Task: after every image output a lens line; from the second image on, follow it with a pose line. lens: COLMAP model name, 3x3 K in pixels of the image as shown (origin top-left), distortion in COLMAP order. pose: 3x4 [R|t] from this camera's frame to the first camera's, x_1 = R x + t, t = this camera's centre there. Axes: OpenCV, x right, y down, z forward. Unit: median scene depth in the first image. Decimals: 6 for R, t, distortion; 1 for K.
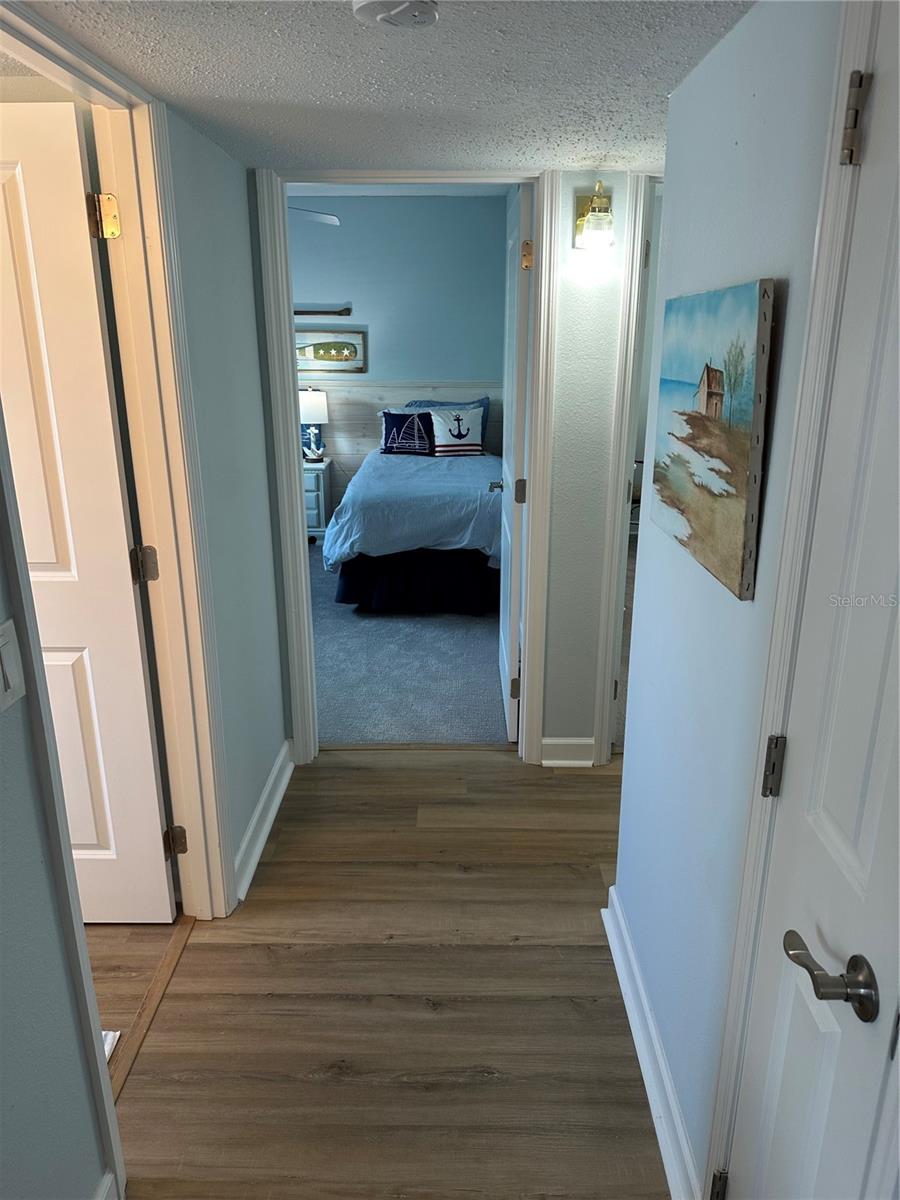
lens RADIAL K [[833.8, 0, 450.0], [0, 833.8, 600.0], [0, 0, 1]] dist [0.001389, 0.000490]
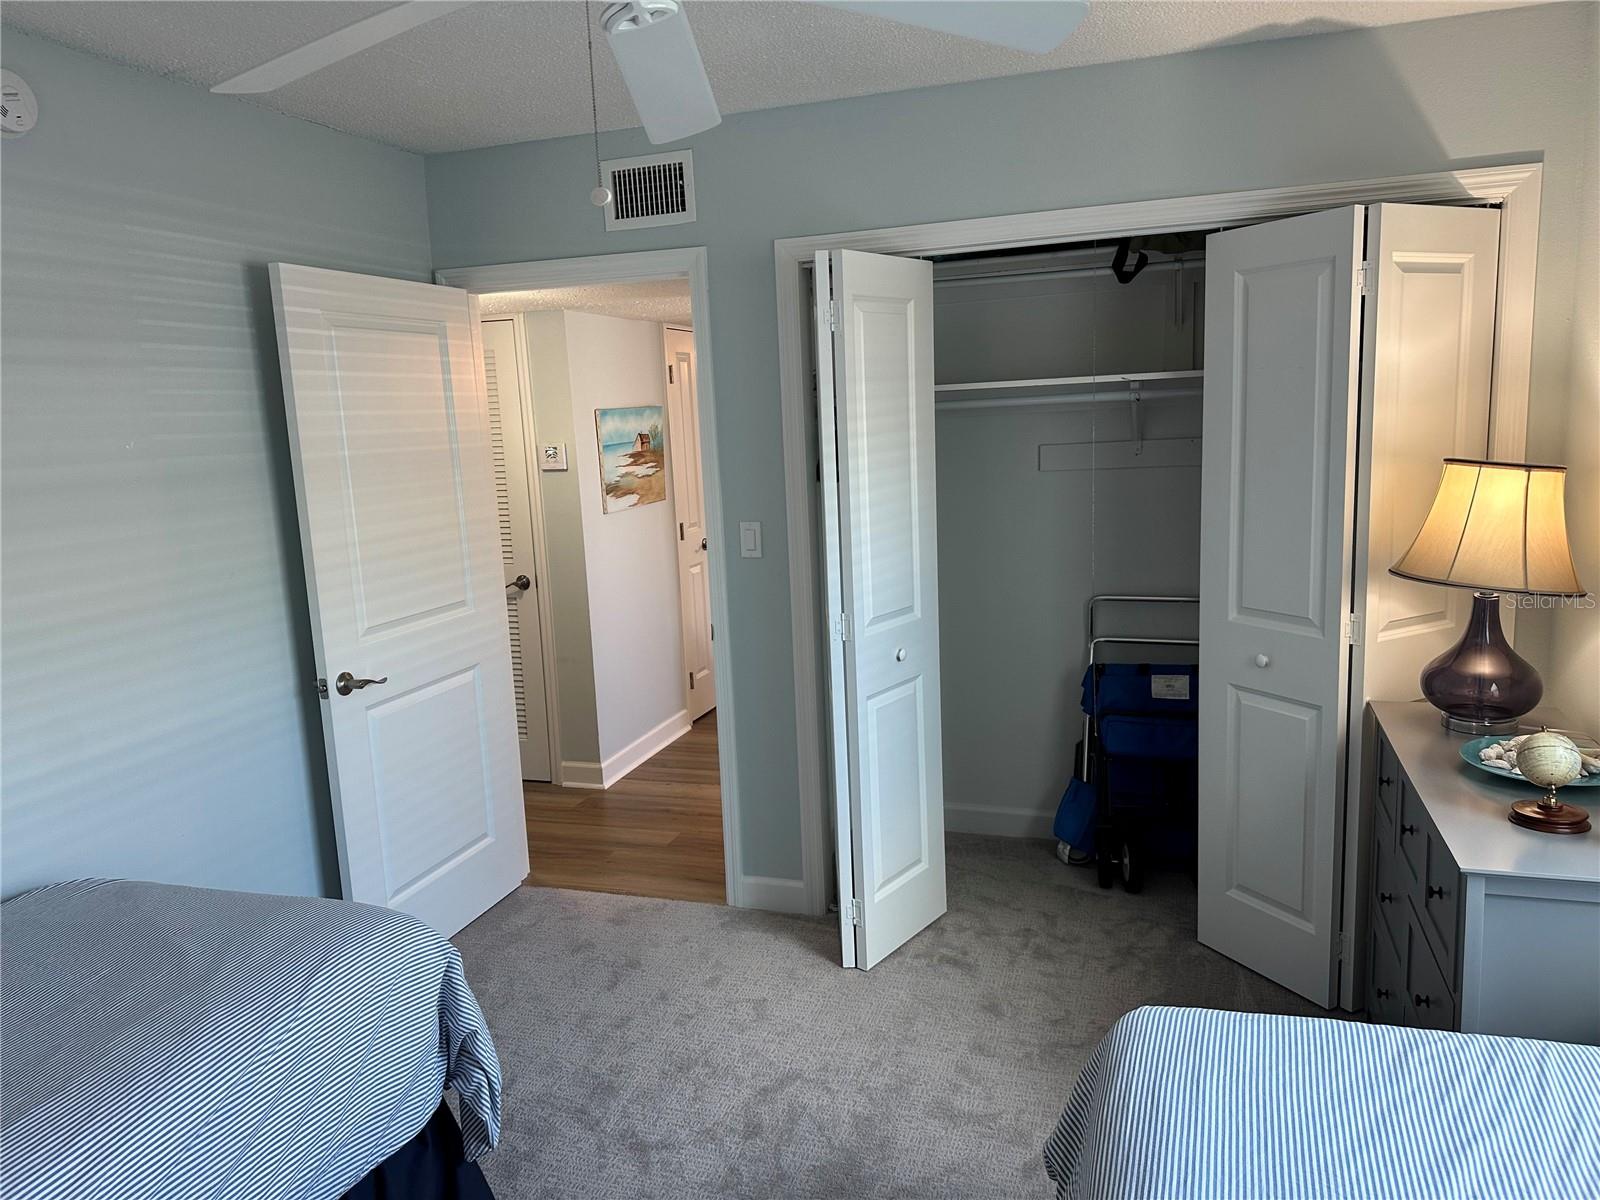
lens RADIAL K [[1111.7, 0, 800.0], [0, 1111.7, 600.0], [0, 0, 1]] dist [0.001389, 0.000490]
pose [[-0.948037, -0.011249, 0.317962, -0.220878], [0.140289, 0.882197, 0.449497, -0.220127], [-0.285562, 0.470746, -0.834777, 0.668649]]
